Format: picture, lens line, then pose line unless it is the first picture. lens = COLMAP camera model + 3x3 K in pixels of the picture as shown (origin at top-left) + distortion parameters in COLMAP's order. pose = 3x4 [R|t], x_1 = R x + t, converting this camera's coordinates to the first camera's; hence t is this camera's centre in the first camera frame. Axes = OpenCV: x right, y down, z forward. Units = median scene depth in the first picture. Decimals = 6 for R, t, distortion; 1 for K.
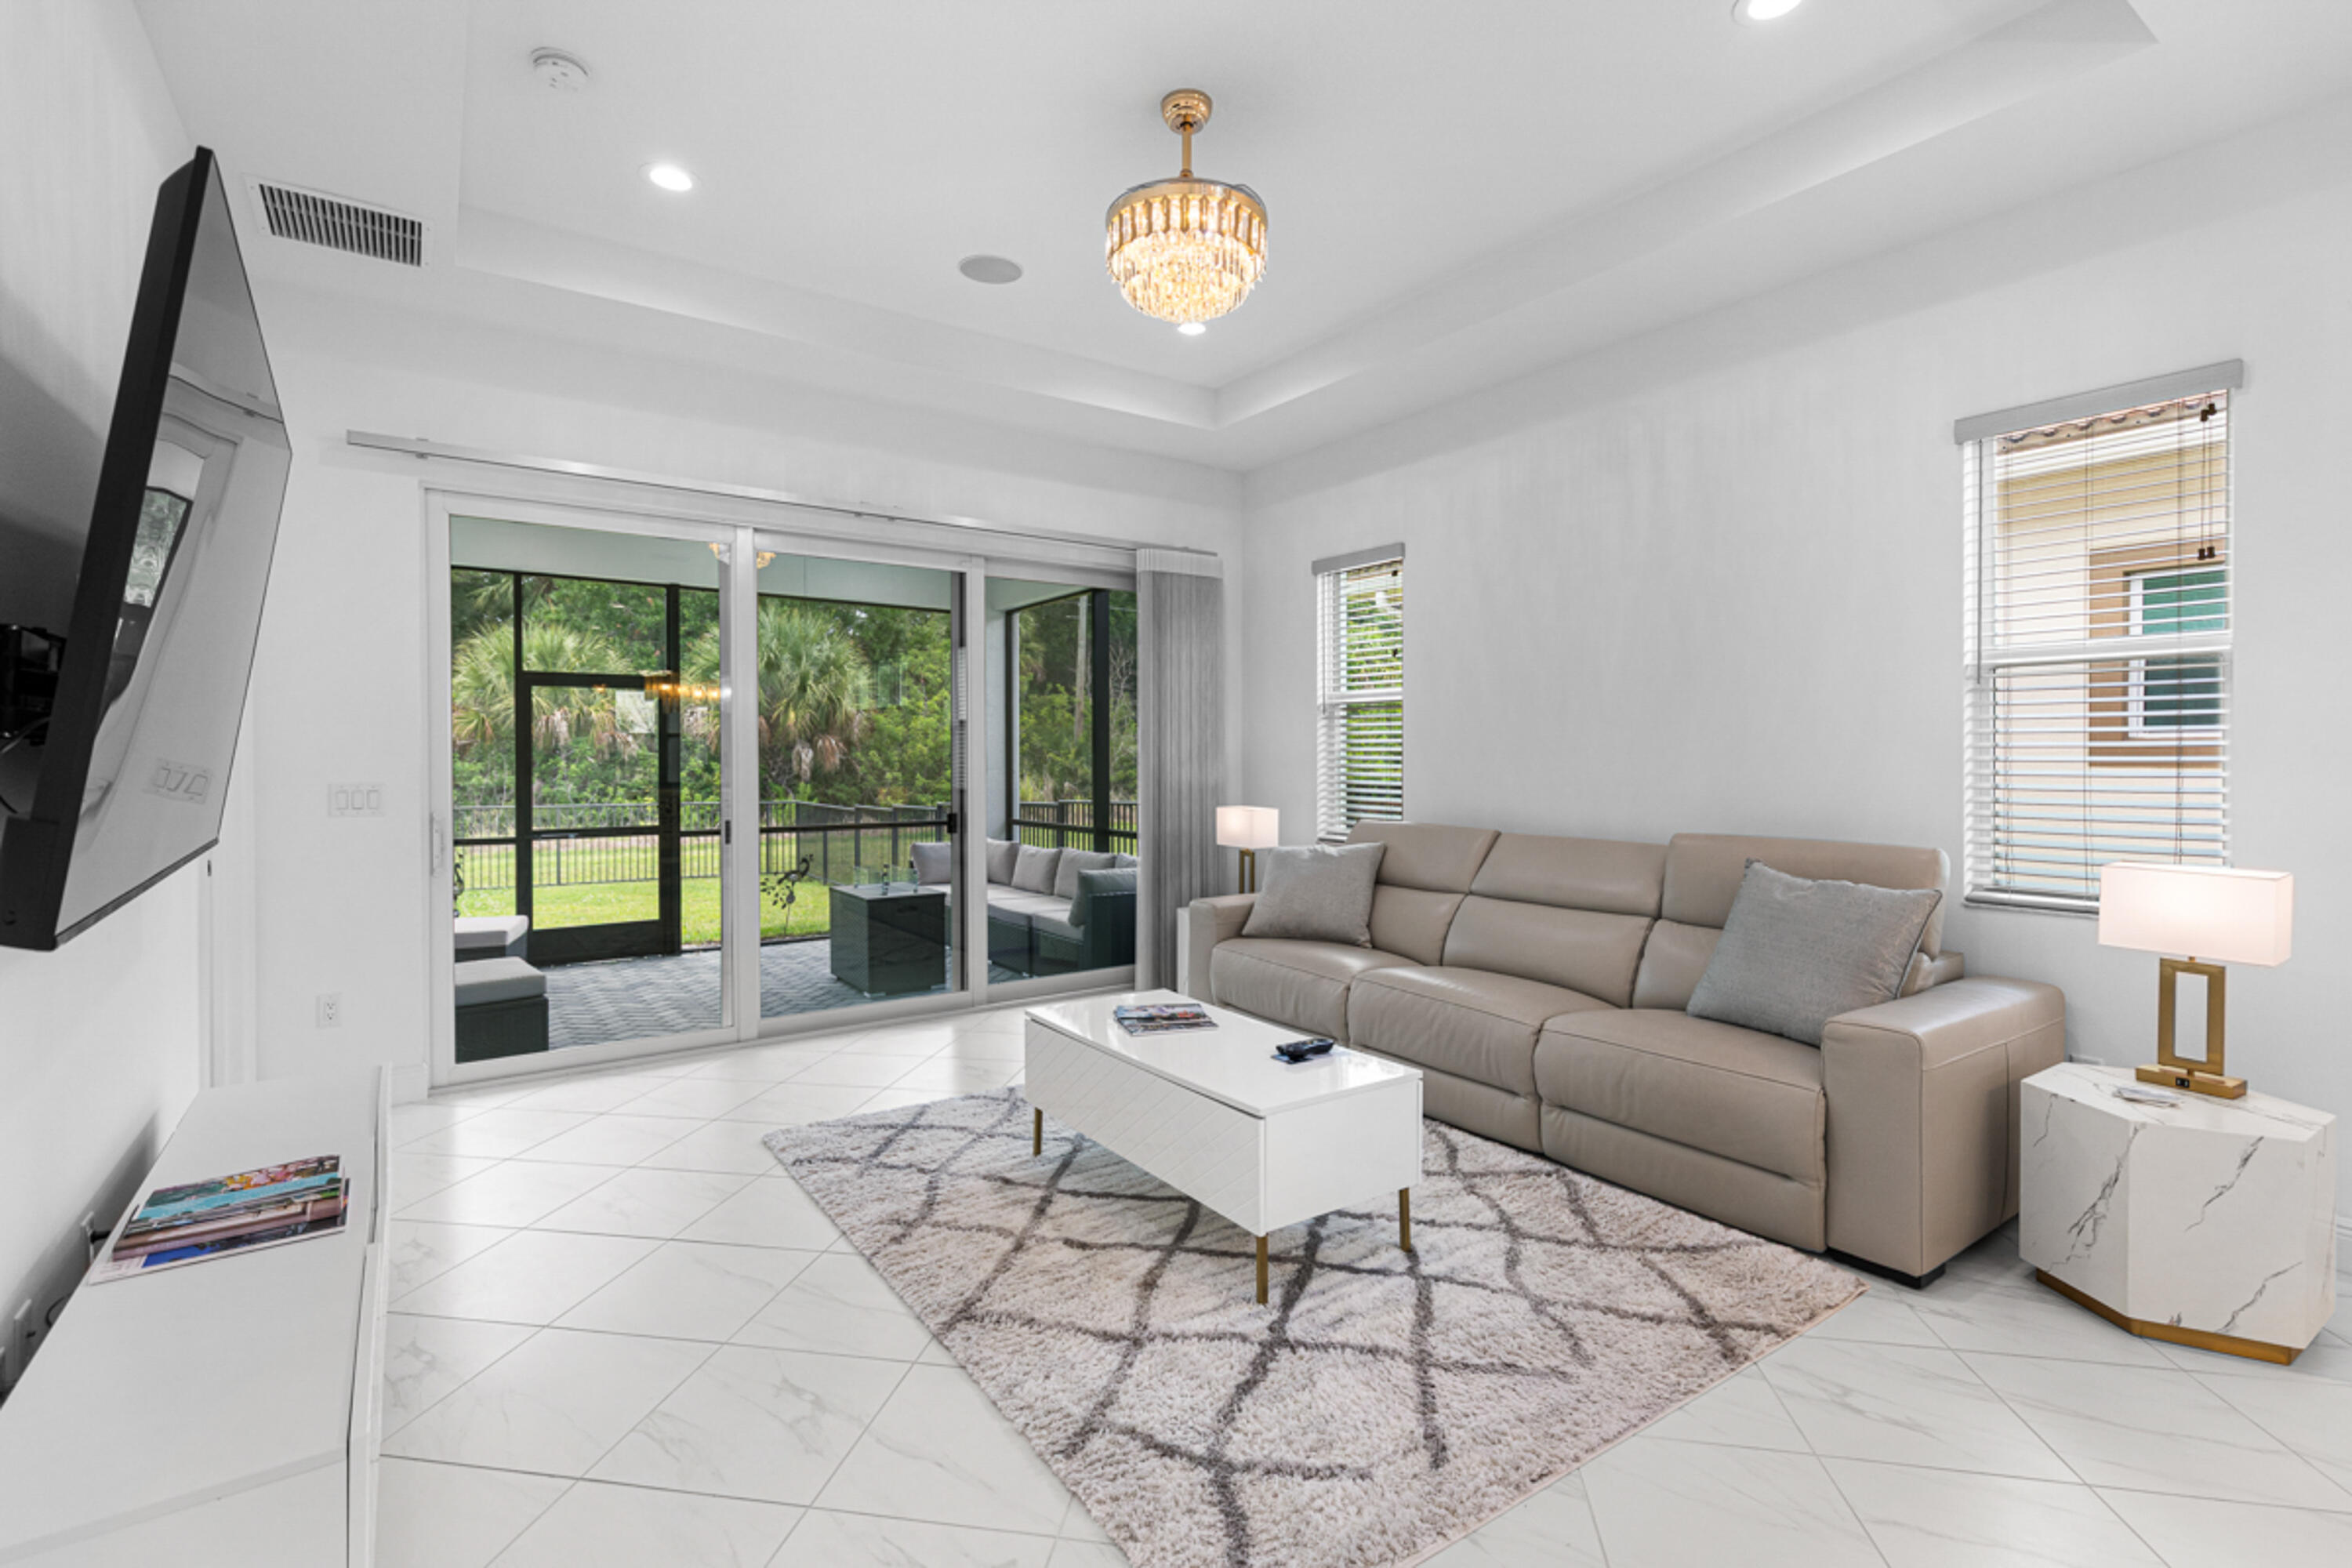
lens RADIAL K [[1071.9, 0, 1176.0], [0, 1071.9, 784.0], [0, 0, 1]] dist [-0.014940, 0.000020]
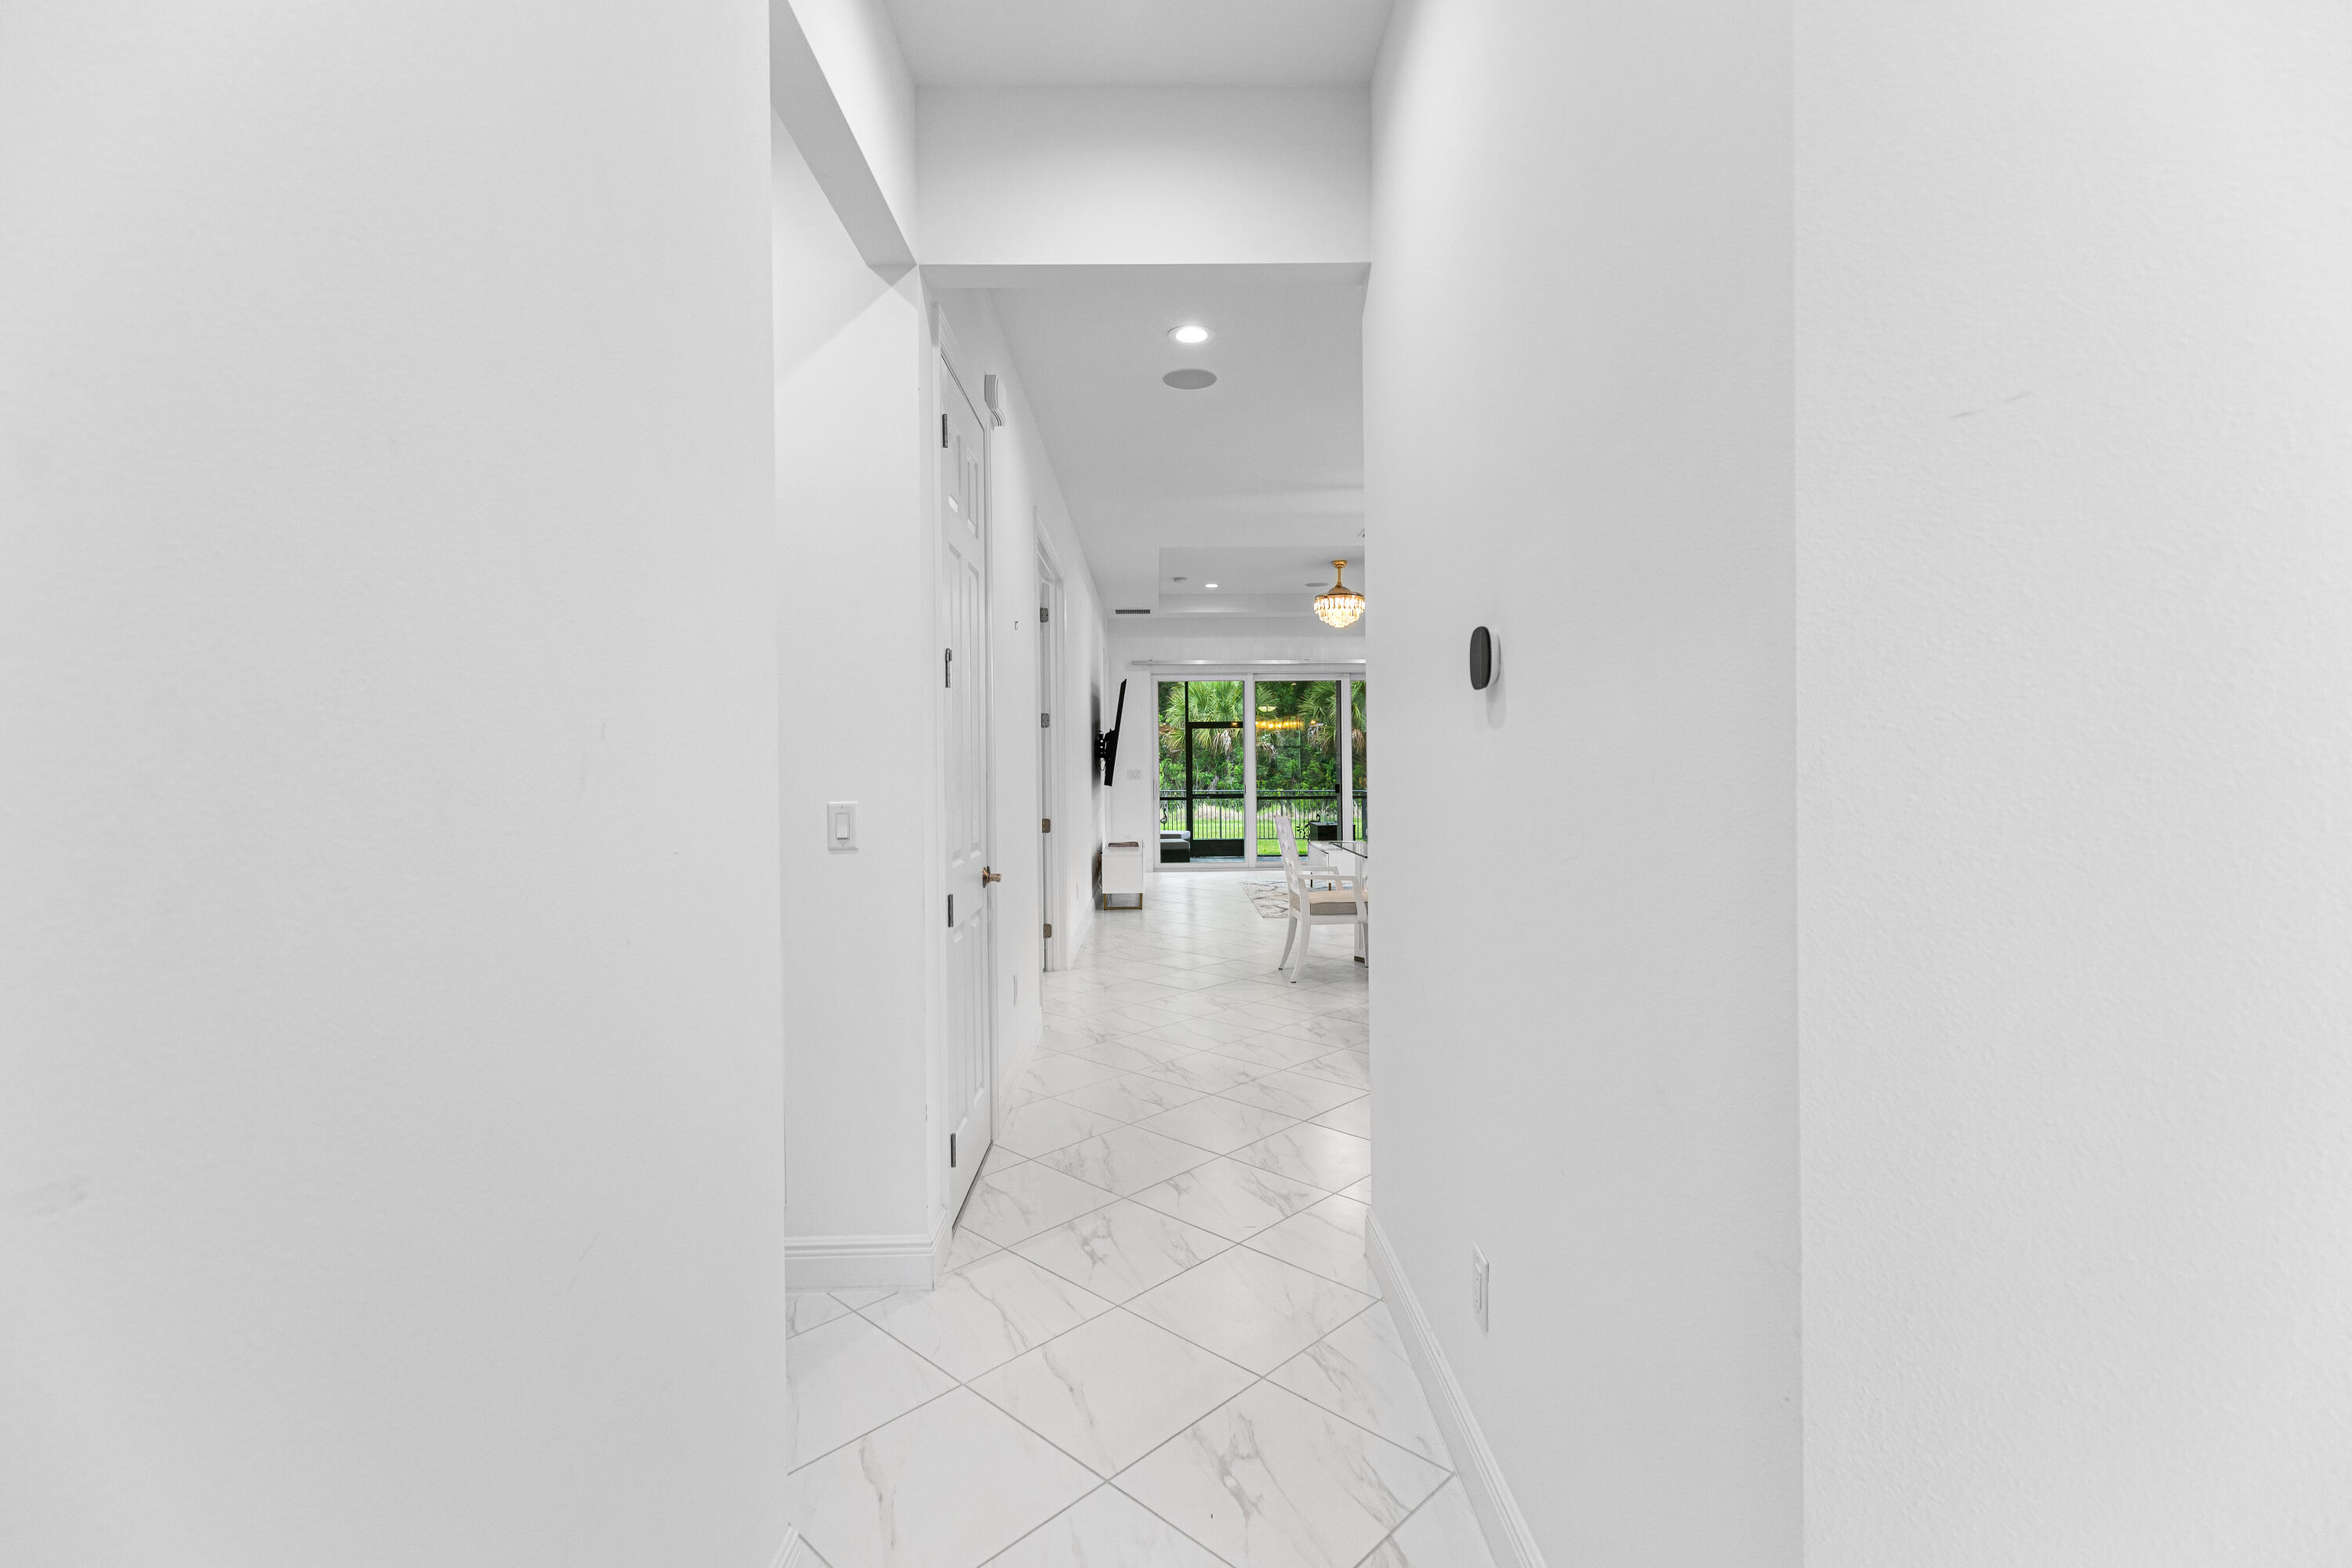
lens RADIAL K [[1071.9, 0, 1176.0], [0, 1071.9, 784.0], [0, 0, 1]] dist [-0.014940, 0.000020]
pose [[0.829210, -0.004600, -0.558918, 0.675539], [0.004357, 0.999989, -0.001765, 0.029987], [0.558920, -0.000972, 0.829221, -0.955430]]
